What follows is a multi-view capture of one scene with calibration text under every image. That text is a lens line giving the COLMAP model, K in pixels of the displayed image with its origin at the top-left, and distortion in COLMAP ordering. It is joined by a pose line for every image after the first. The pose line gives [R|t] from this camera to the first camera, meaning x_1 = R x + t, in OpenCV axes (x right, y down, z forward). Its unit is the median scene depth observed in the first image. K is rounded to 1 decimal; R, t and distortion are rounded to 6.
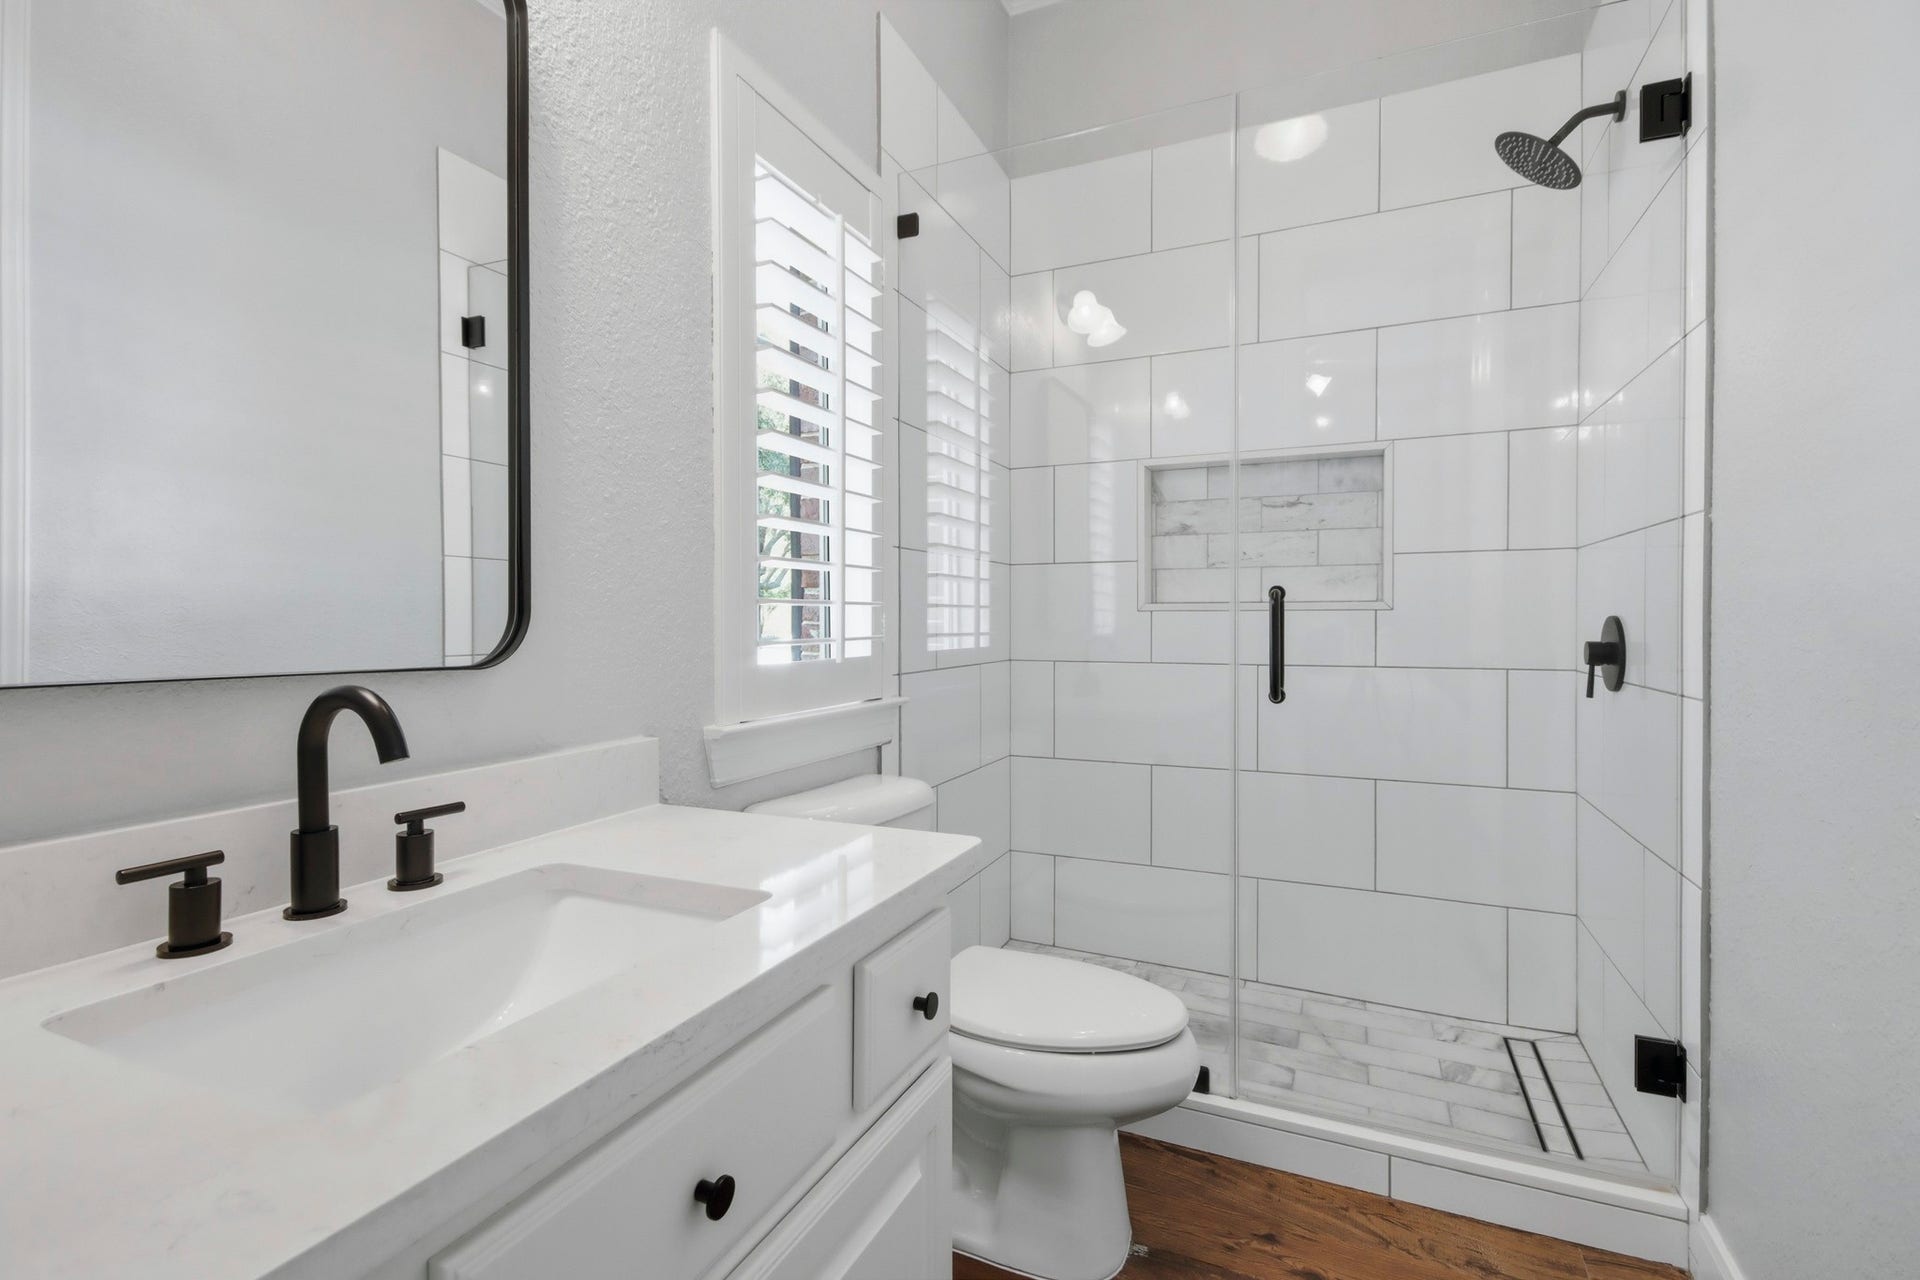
lens RADIAL K [[897.7, 0, 959.1], [0, 897.7, 631.7], [0, 0, 1]] dist [0.000026, -0.000773]
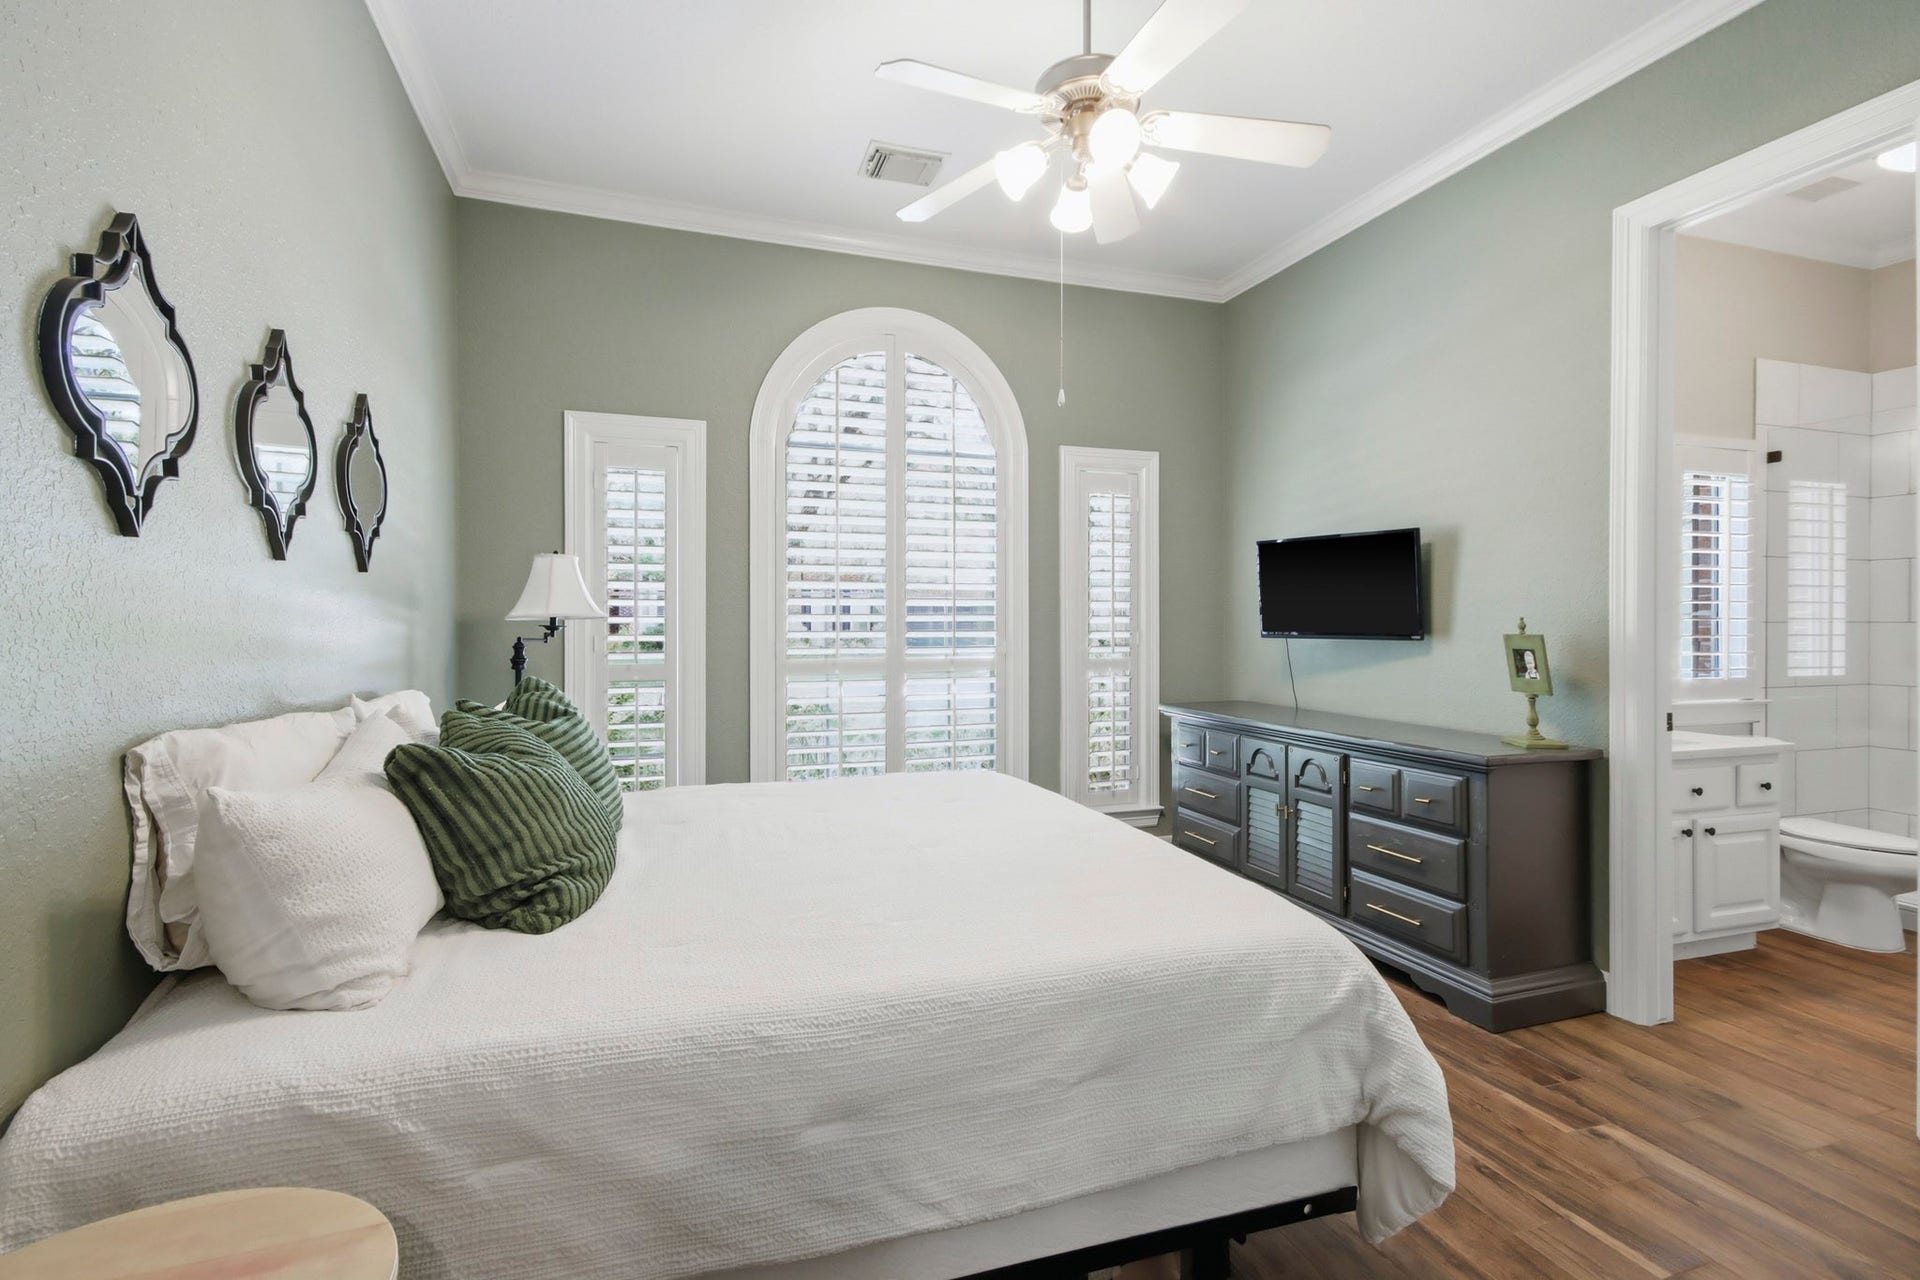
lens RADIAL K [[897.7, 0, 964.1], [0, 897.7, 640.6], [0, 0, 1]] dist [0.000026, -0.000773]
pose [[0.681717, 0.006239, -0.731589, 0.169780], [-0.009175, 0.999958, -0.000021, -0.039047], [0.731558, 0.006727, 0.681746, -1.589911]]
